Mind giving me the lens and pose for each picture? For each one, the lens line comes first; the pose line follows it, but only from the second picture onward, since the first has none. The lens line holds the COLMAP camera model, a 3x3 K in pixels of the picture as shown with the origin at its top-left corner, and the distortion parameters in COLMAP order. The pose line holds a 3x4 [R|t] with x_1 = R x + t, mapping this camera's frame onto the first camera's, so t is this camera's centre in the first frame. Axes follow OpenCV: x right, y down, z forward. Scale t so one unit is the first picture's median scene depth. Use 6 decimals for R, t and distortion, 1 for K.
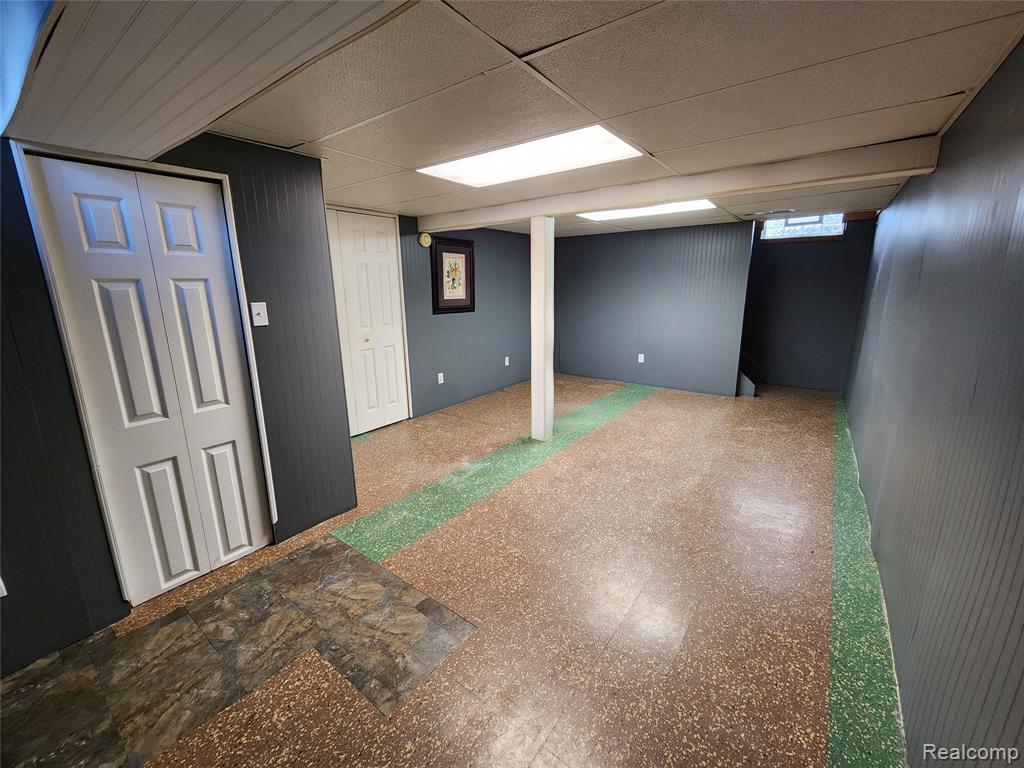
lens RADIAL K [[418.4, 0, 505.2], [0, 418.4, 377.2], [0, 0, 1]] dist [0.001453, -0.003022]
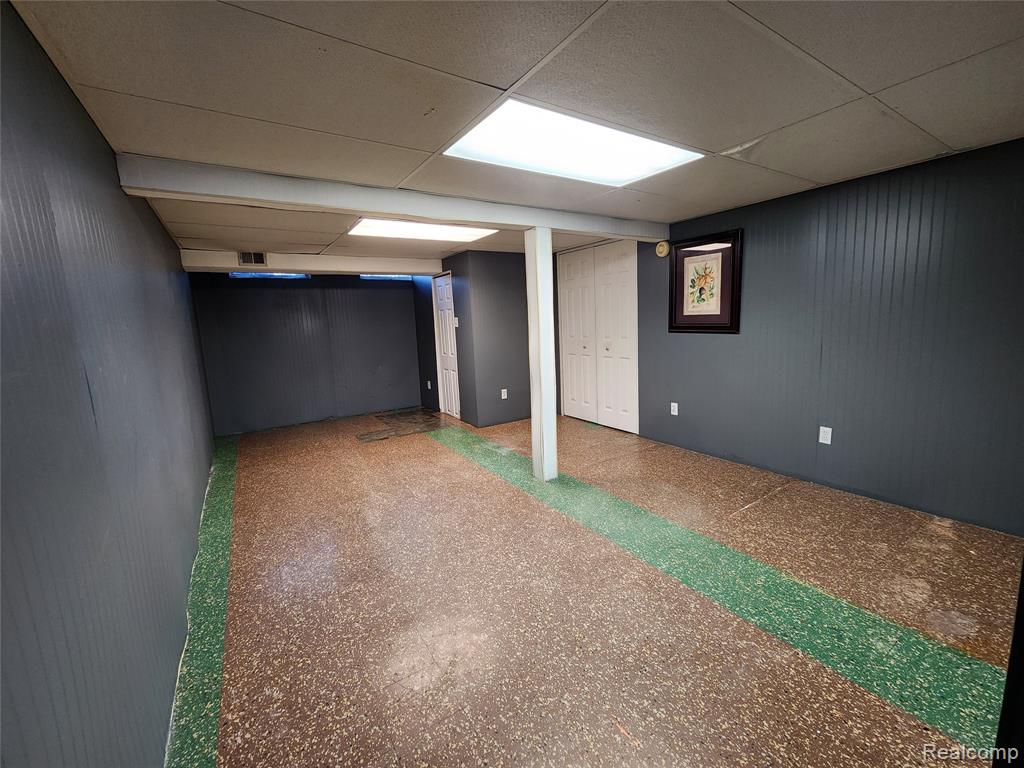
lens RADIAL K [[418.4, 0, 512.6], [0, 418.4, 379.8], [0, 0, 1]] dist [0.001453, -0.003022]
pose [[-0.338413, 0.165741, -0.926287, 1.333833], [-0.153681, 0.961415, 0.228172, -0.359619], [0.928364, 0.219569, -0.299884, 1.732553]]
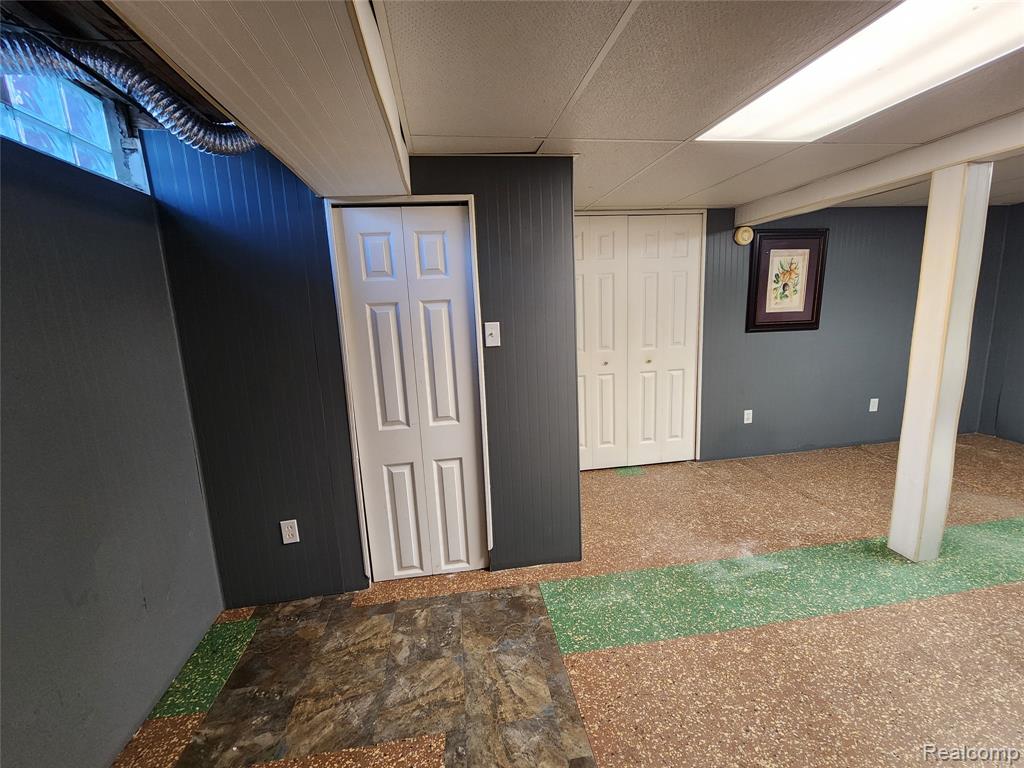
lens RADIAL K [[418.4, 0, 507.5], [0, 418.4, 376.0], [0, 0, 1]] dist [0.001453, -0.003022]
pose [[0.715341, 0.101735, -0.691330, 0.092631], [-0.117827, 0.992740, 0.024171, -0.068485], [0.688770, 0.064167, 0.722135, 0.275969]]
